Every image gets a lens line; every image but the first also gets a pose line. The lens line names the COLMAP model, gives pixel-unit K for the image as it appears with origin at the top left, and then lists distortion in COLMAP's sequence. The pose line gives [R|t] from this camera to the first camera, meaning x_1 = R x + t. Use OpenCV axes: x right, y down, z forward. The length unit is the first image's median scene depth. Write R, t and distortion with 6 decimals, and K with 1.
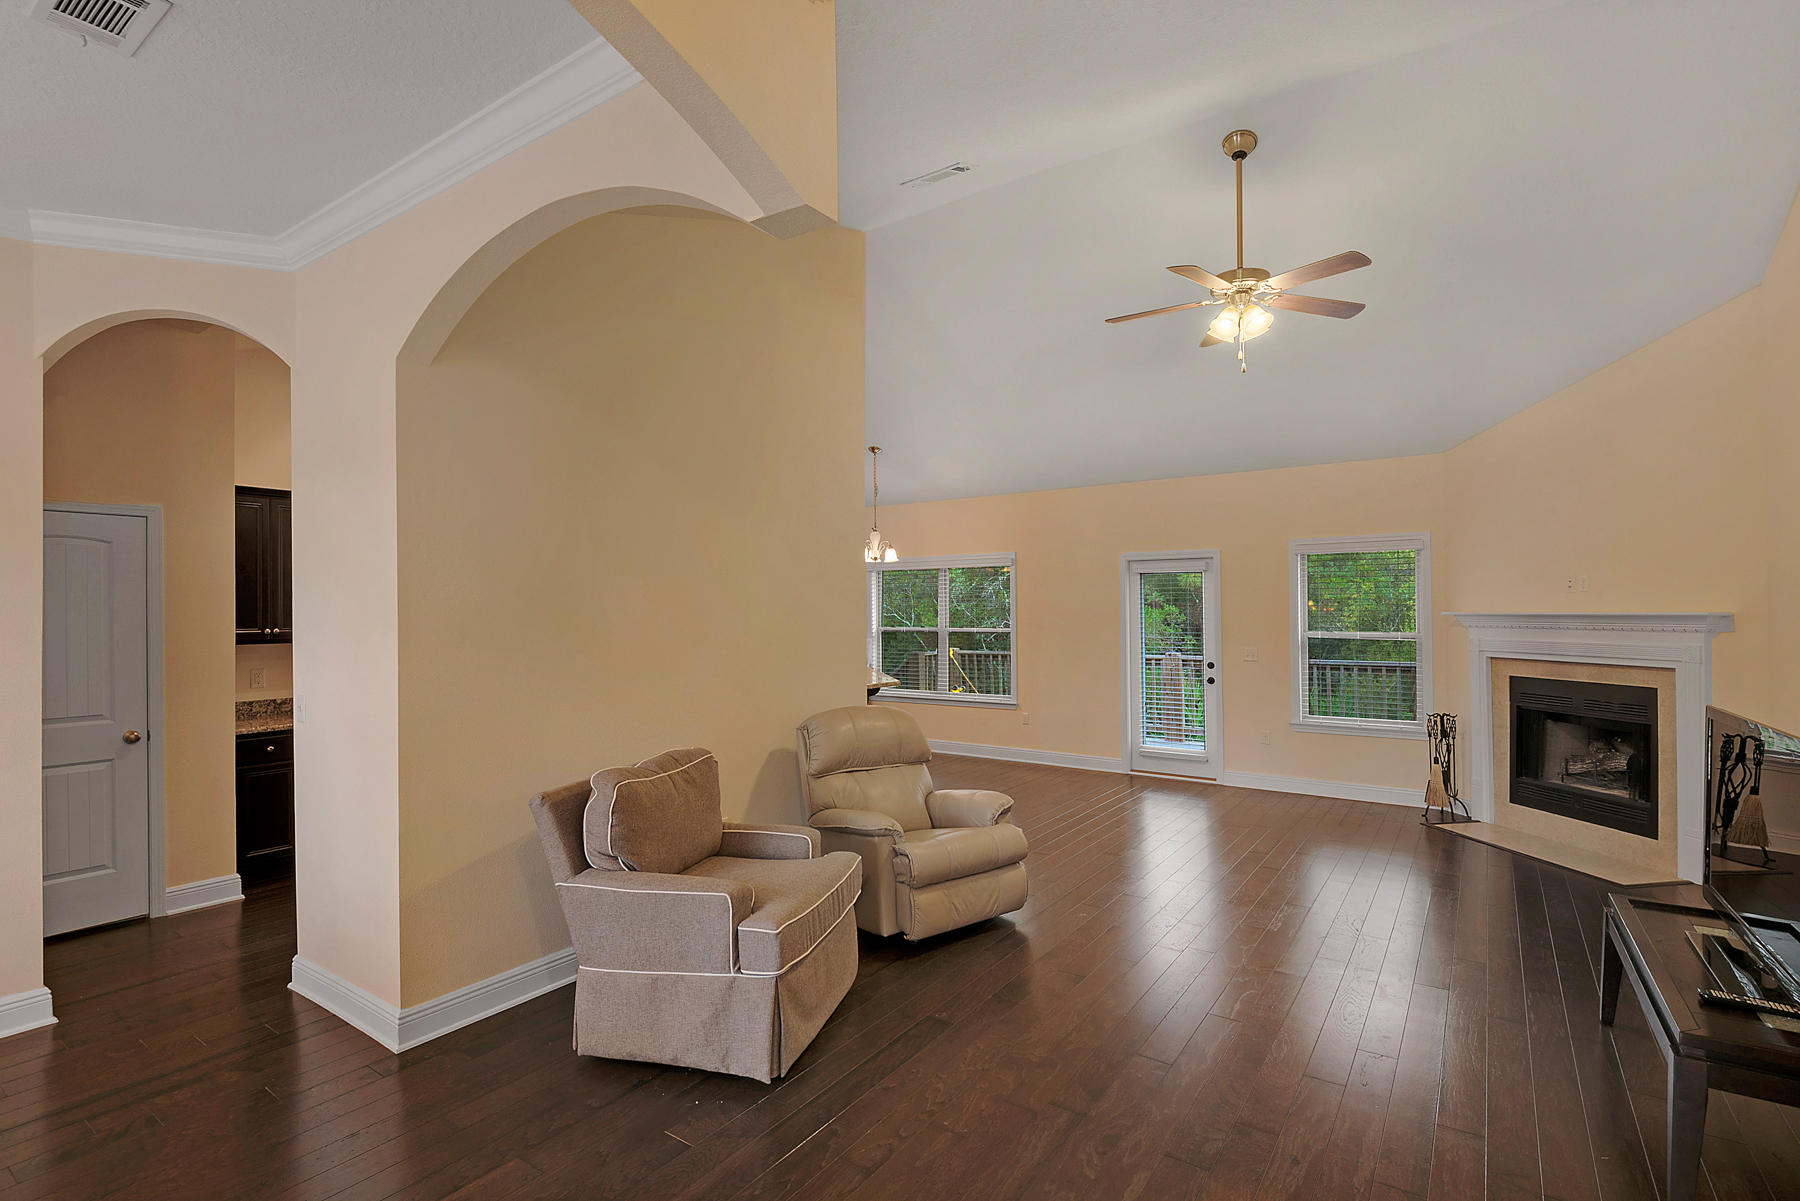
lens RADIAL K [[855.6, 0, 900.0], [0, 855.6, 600.5], [0, 0, 1]] dist [-0.002853, -0.001188]
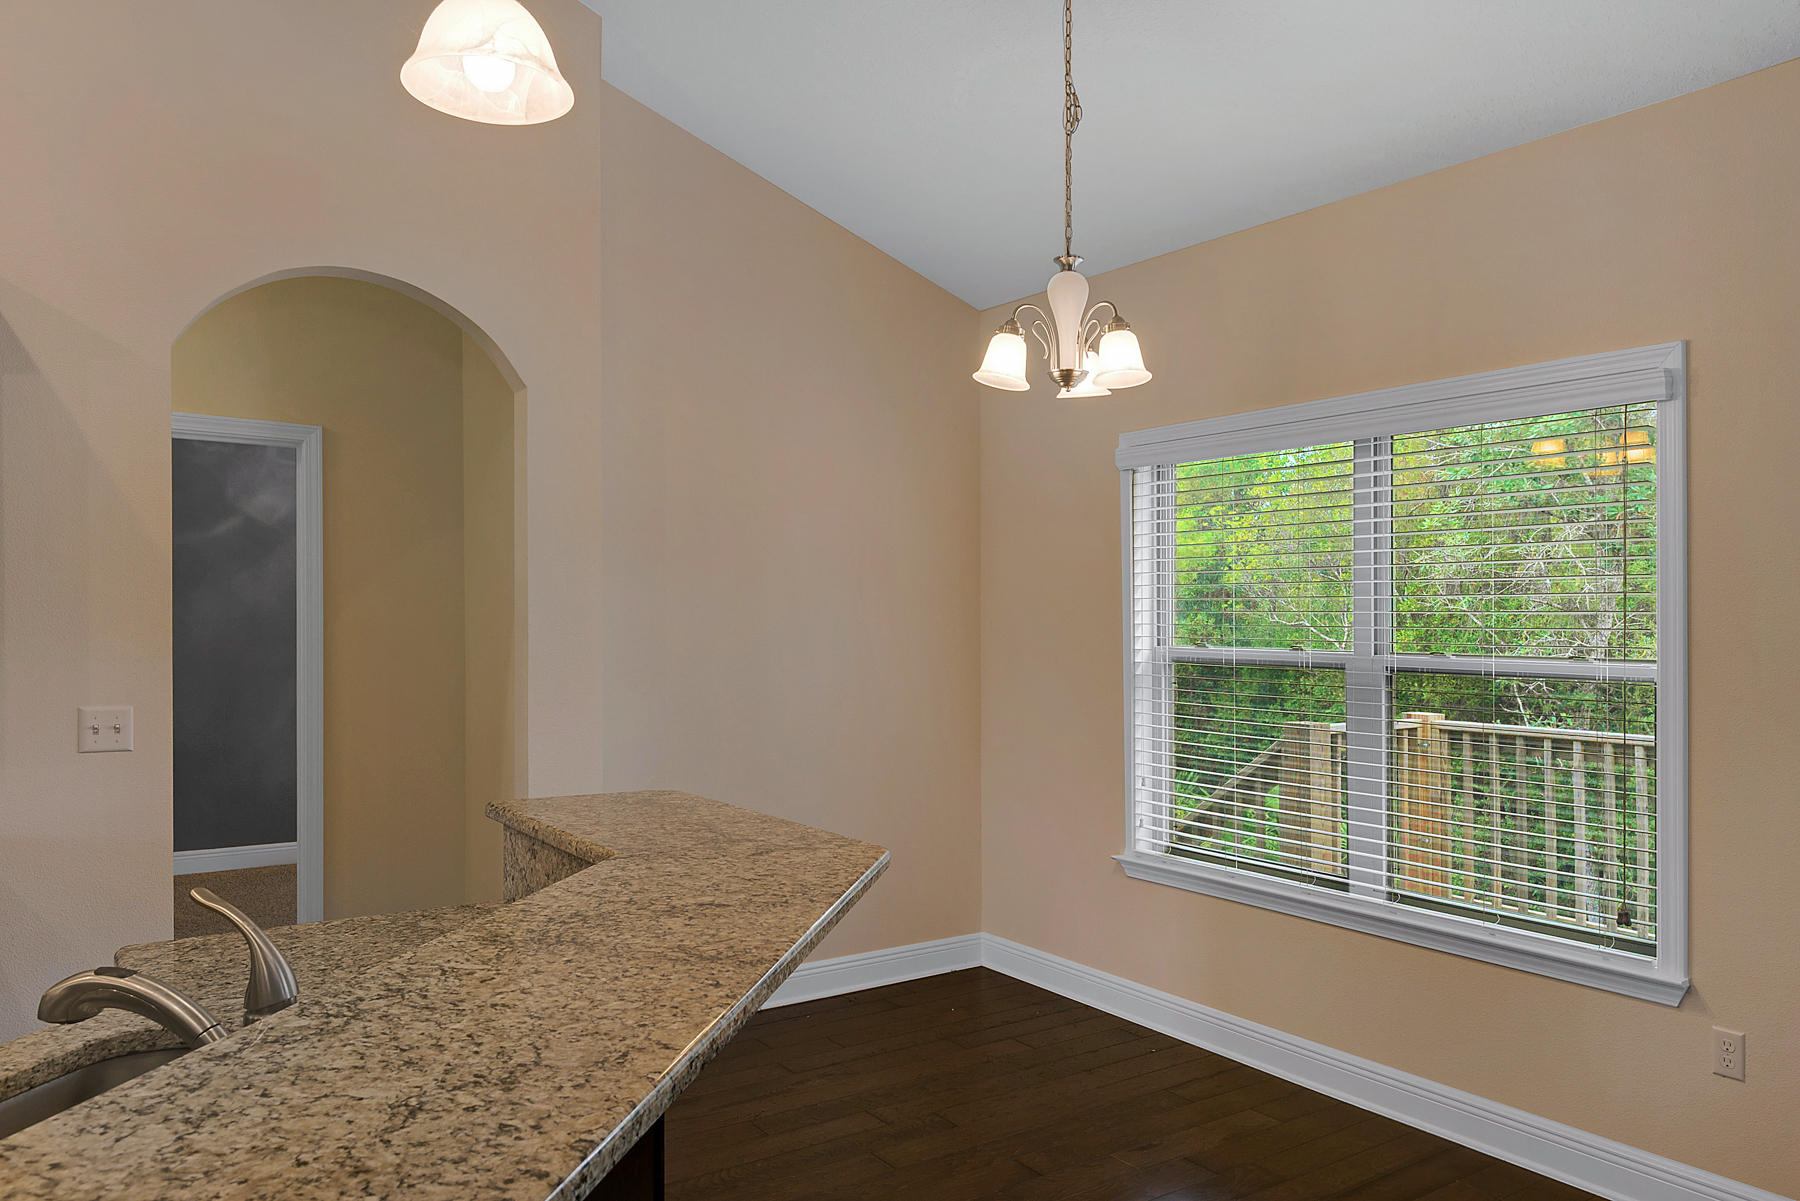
lens RADIAL K [[1271.8, 0, 900.0], [0, 1271.8, 600.5], [0, 0, 1]] dist [0.001063, 0.000254]
pose [[0.939318, 0.008727, -0.342937, 0.038783], [-0.010396, 0.999941, -0.003029, 0.013747], [0.342890, 0.006410, 0.939354, 0.444046]]
